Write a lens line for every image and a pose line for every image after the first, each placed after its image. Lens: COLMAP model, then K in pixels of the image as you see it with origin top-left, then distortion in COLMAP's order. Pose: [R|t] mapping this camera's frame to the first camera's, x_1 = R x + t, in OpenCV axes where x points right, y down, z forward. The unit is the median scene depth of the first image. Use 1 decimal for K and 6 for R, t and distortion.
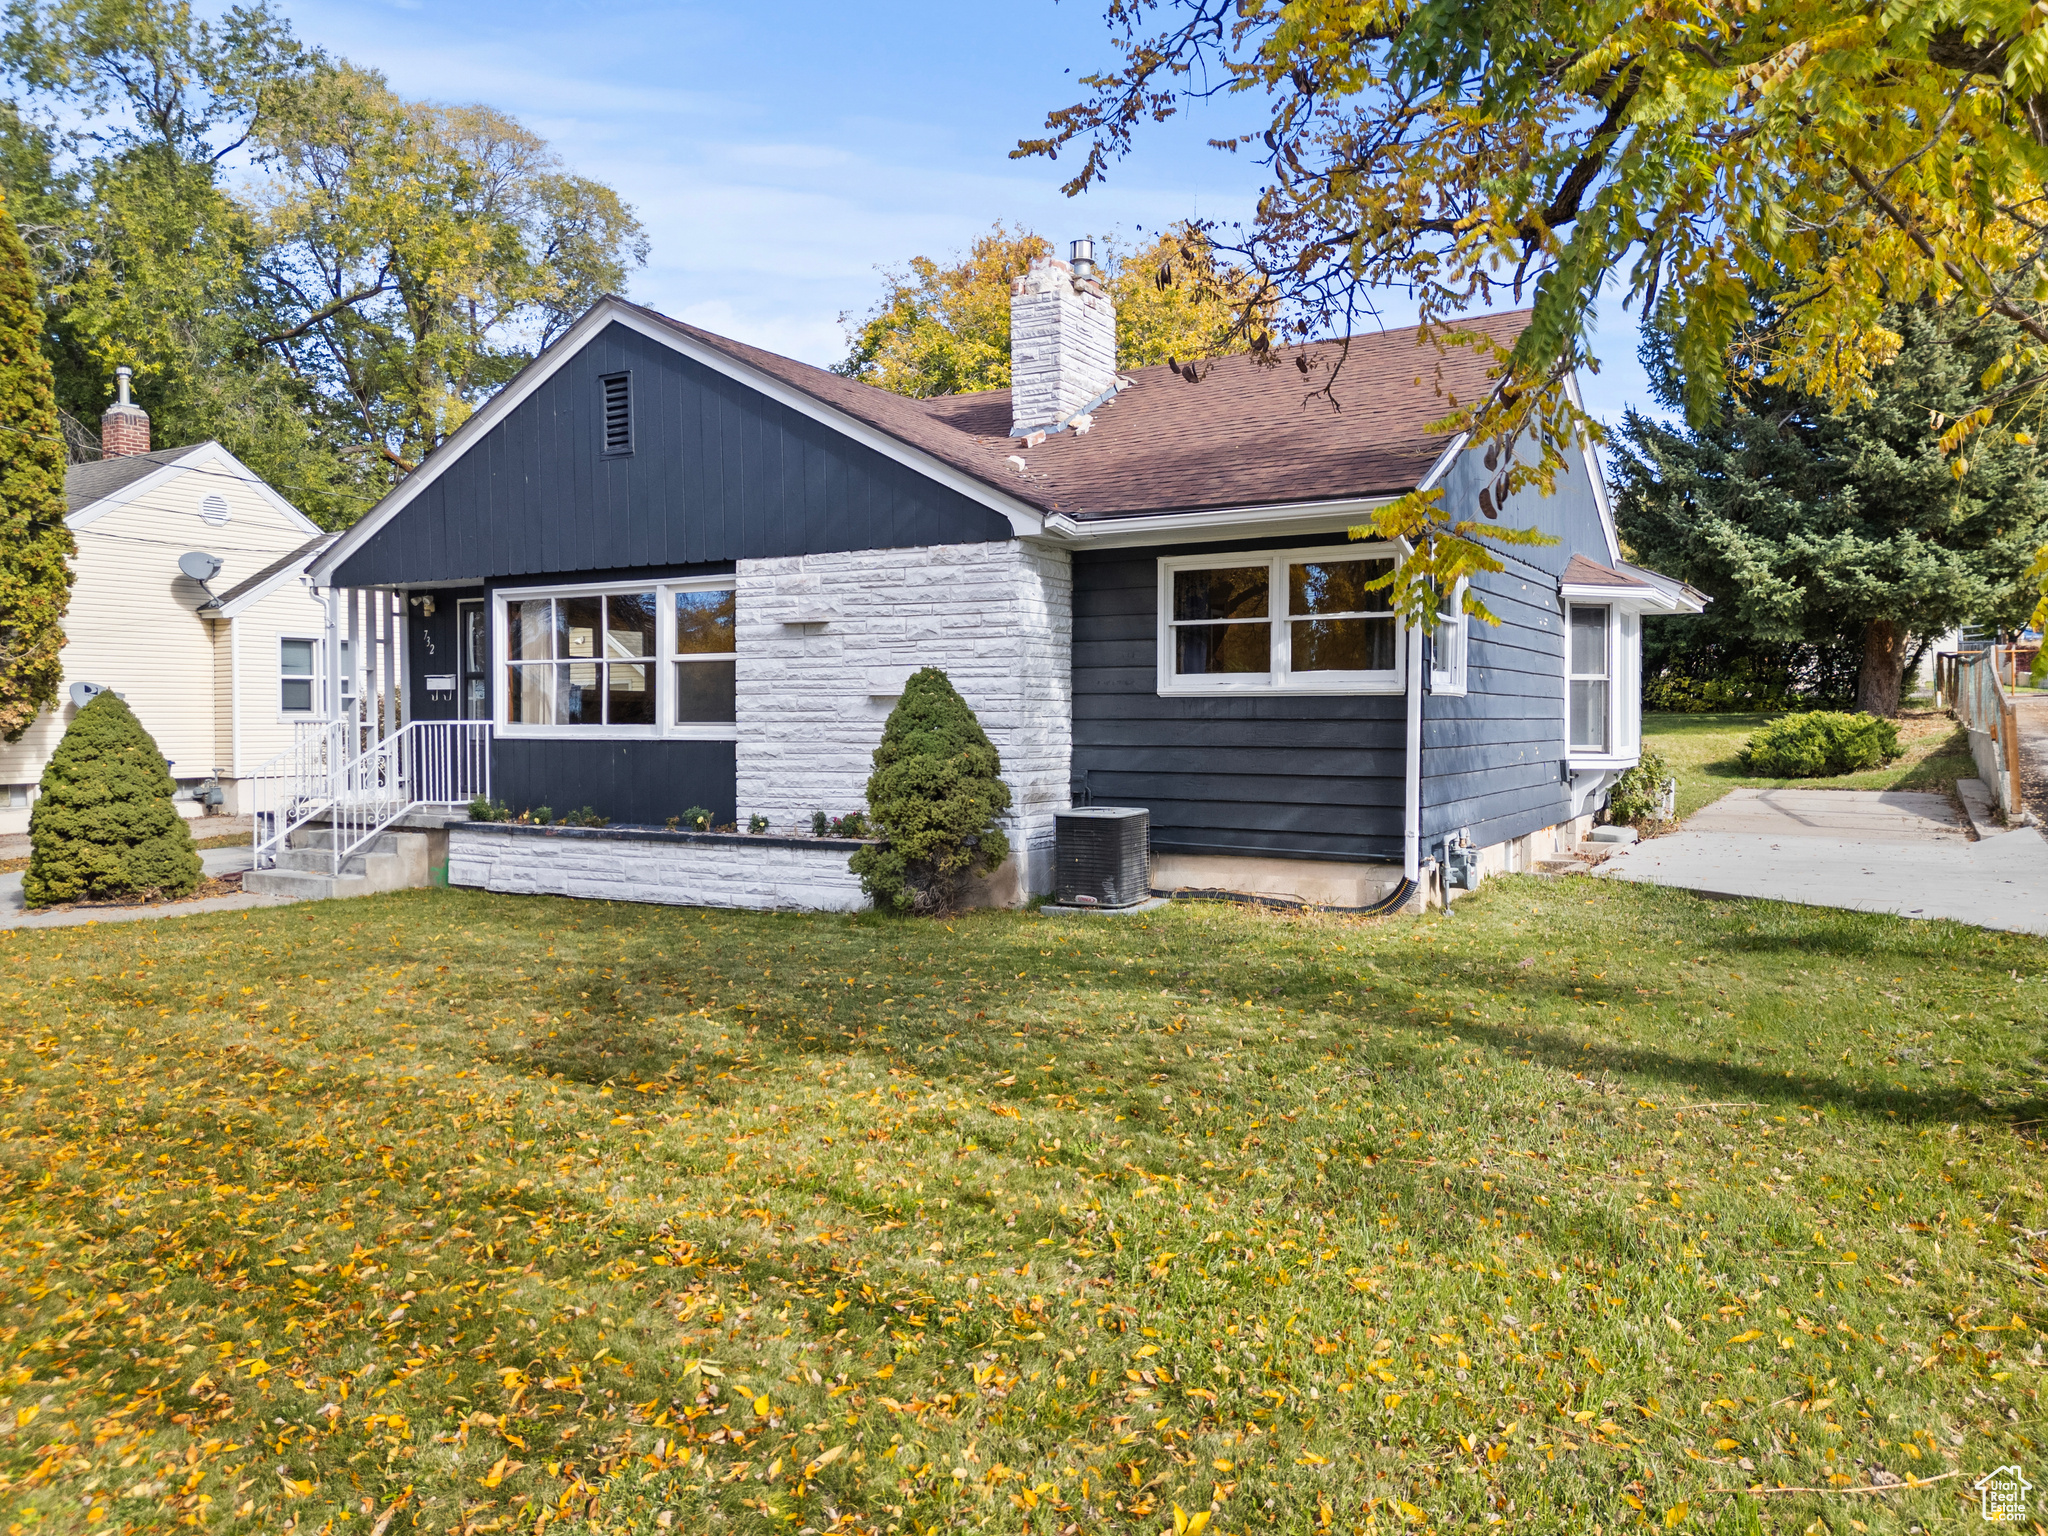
lens RADIAL K [[1472.4, 0, 1026.3], [0, 1472.4, 741.8], [0, 0, 1]] dist [0.073634, -0.069111]
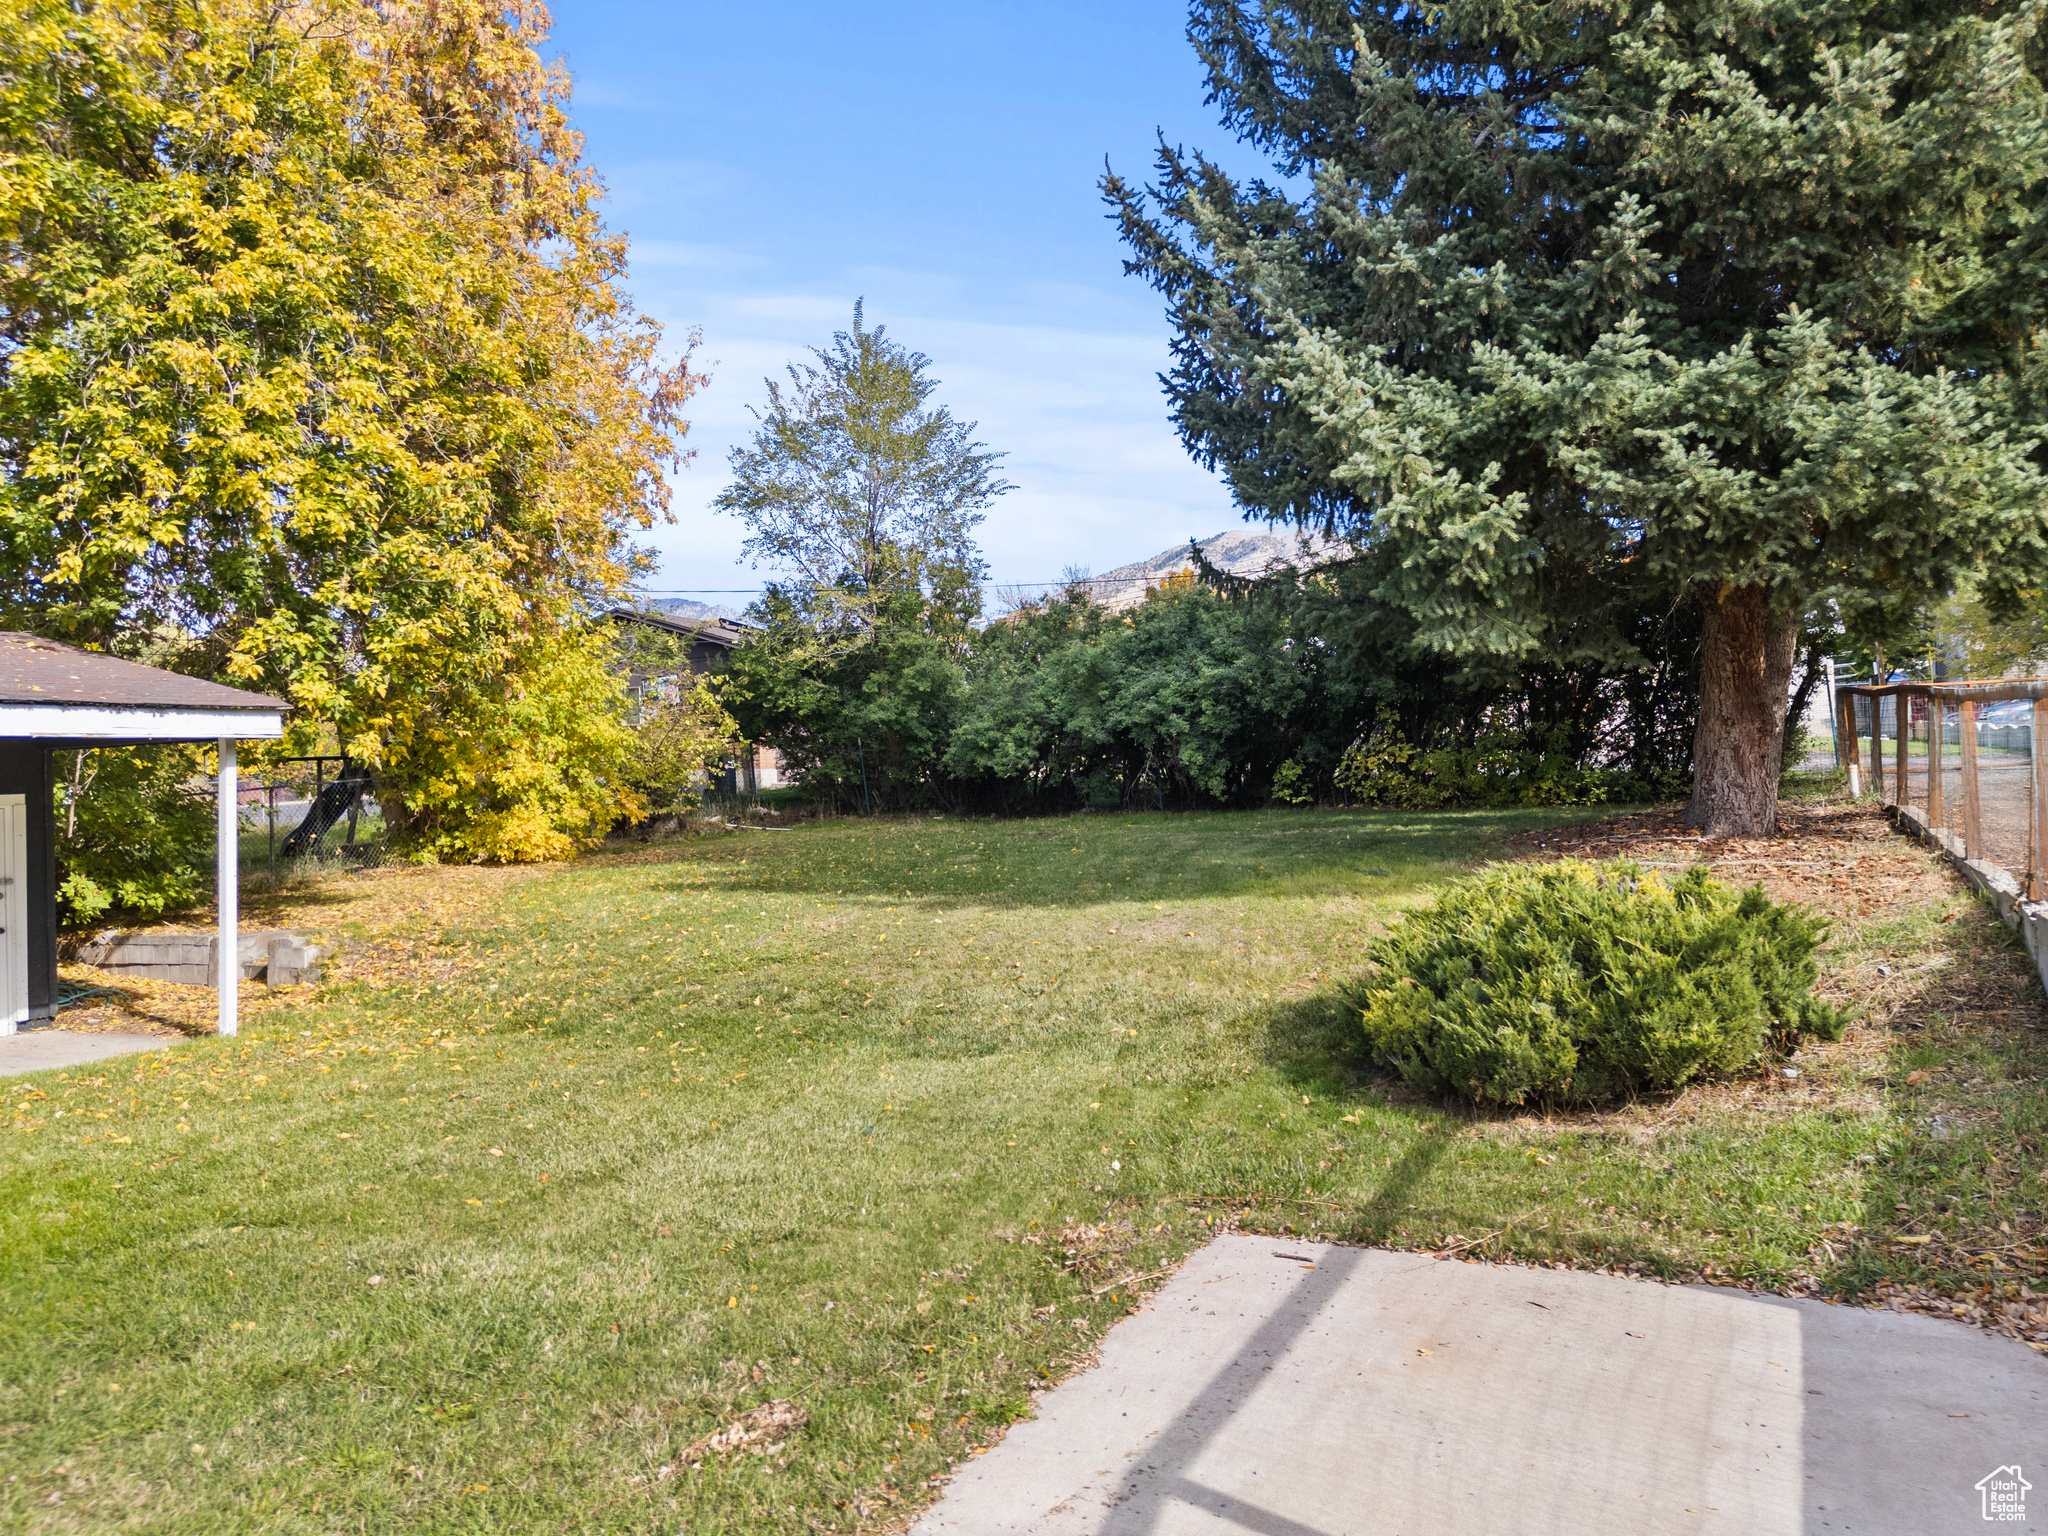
lens RADIAL K [[1427.7, 0, 1081.3], [0, 1427.7, 739.3], [0, 0, 1]] dist [0.043510, -0.002002]
pose [[0.995291, -0.026946, 0.093111, 0.771118], [0.031430, 0.998399, -0.047027, -0.067721], [-0.091695, 0.049732, 0.994545, 1.359689]]
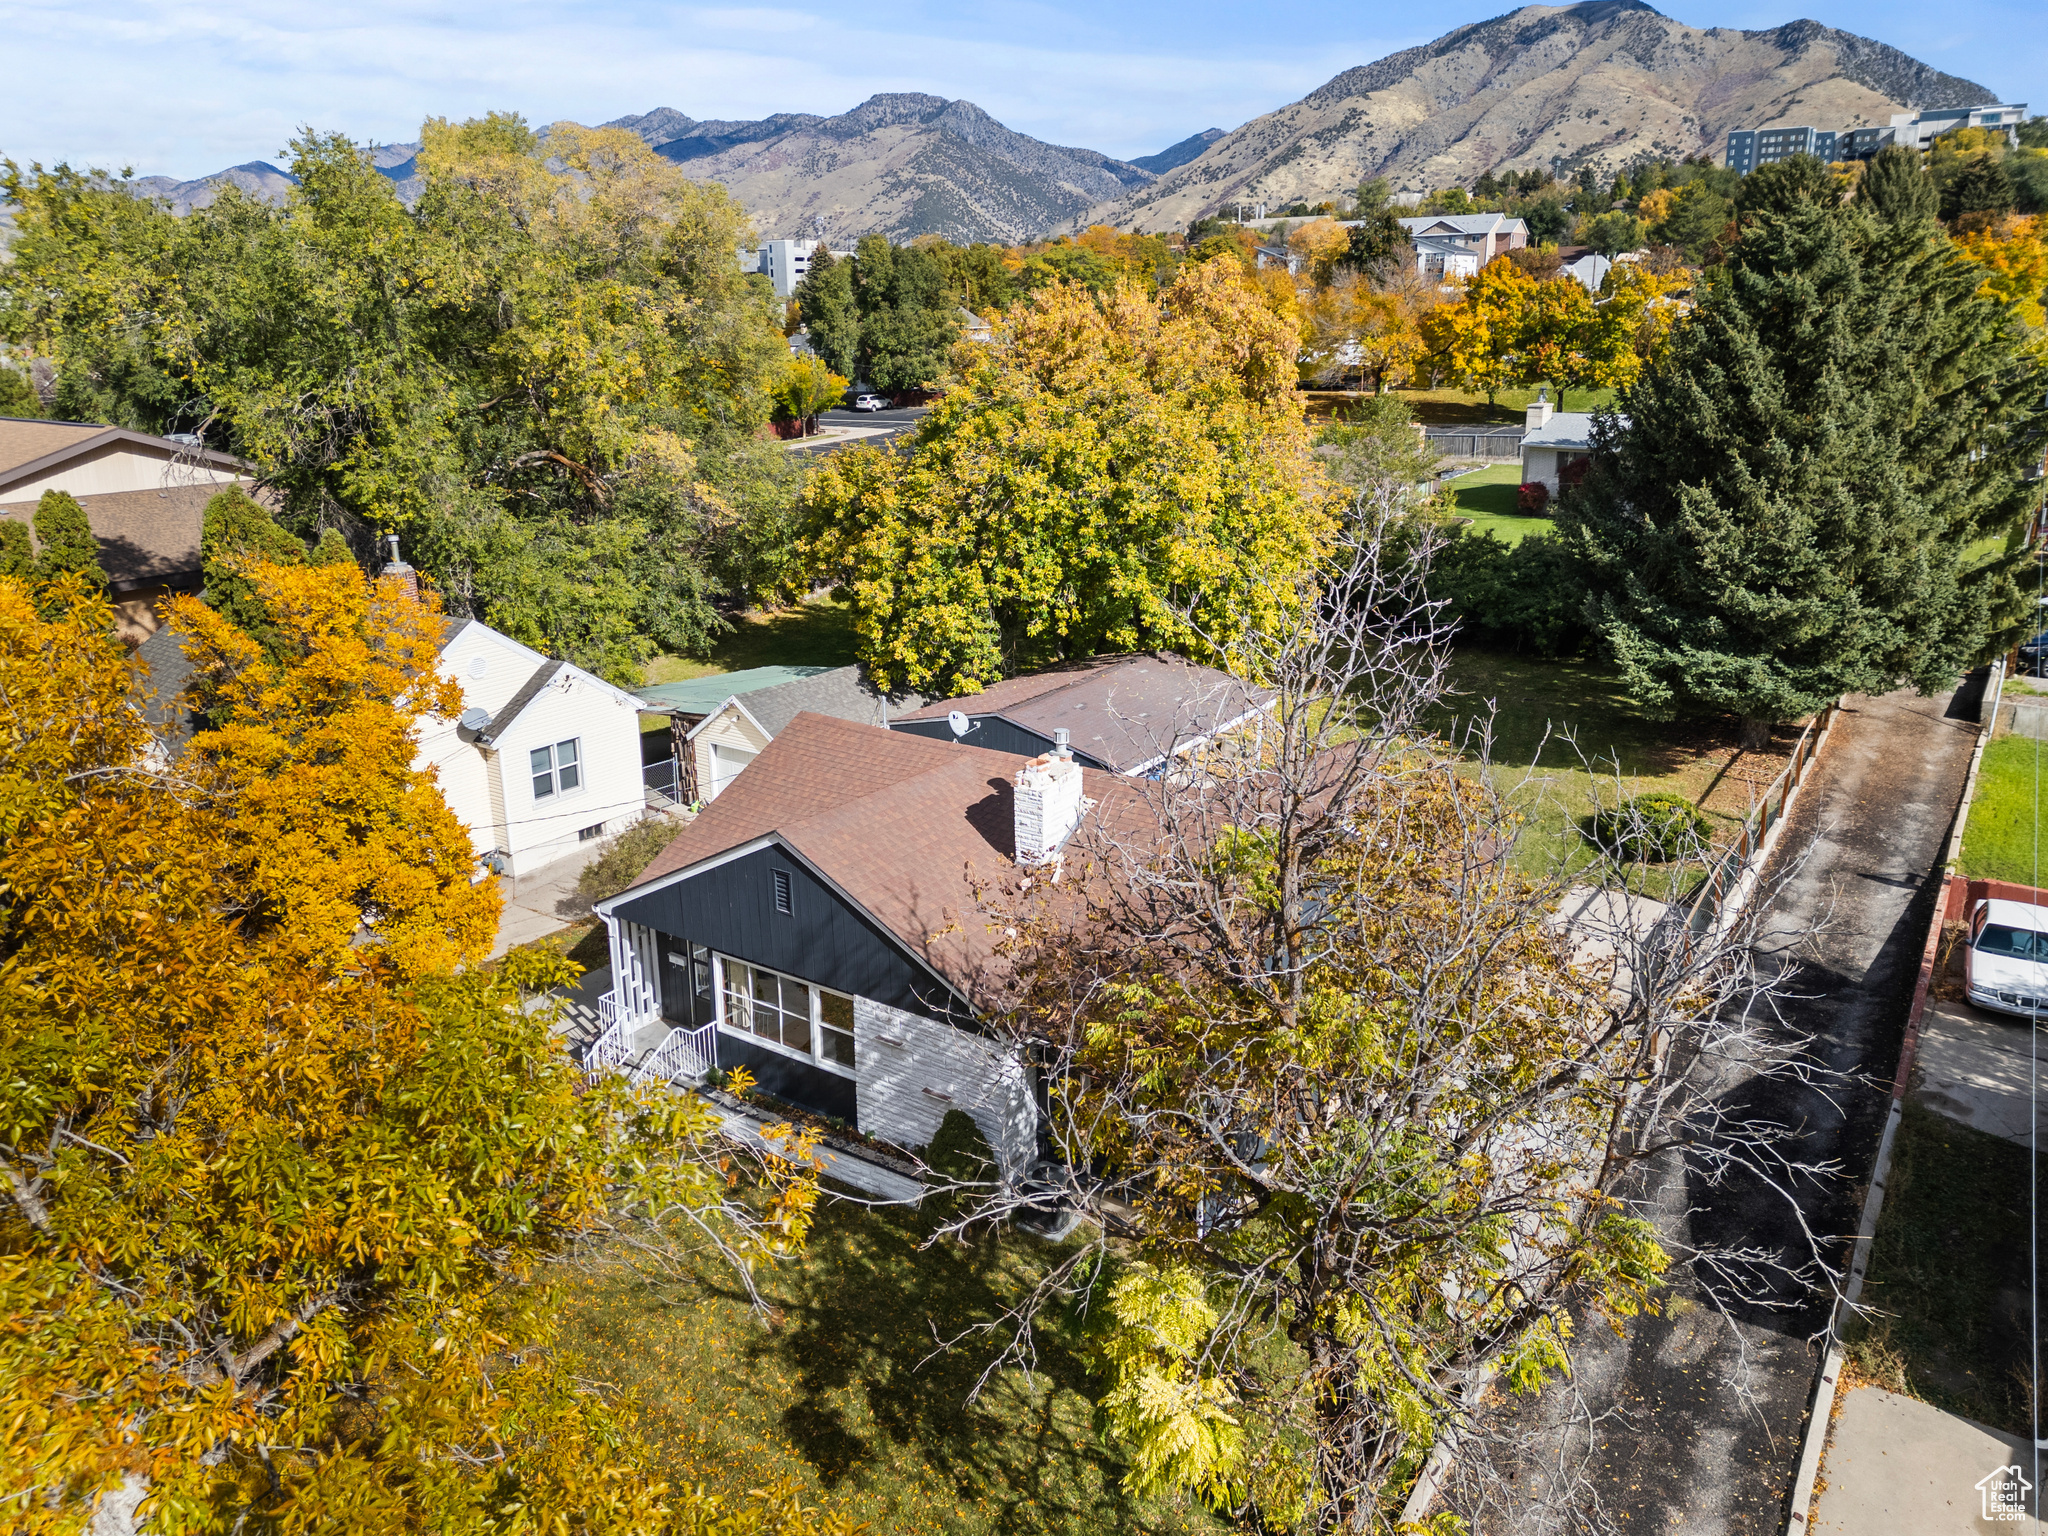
lens RADIAL K [[1442.5, 0, 1024.0], [0, 1442.5, 768.0], [0, 0, 1]] dist [0.061258, -0.060780]
pose [[0.997478, 0.017713, -0.068730, 0.107979], [0.001193, 0.964037, 0.265764, -0.744747], [0.070966, -0.265176, 0.961585, -0.515177]]
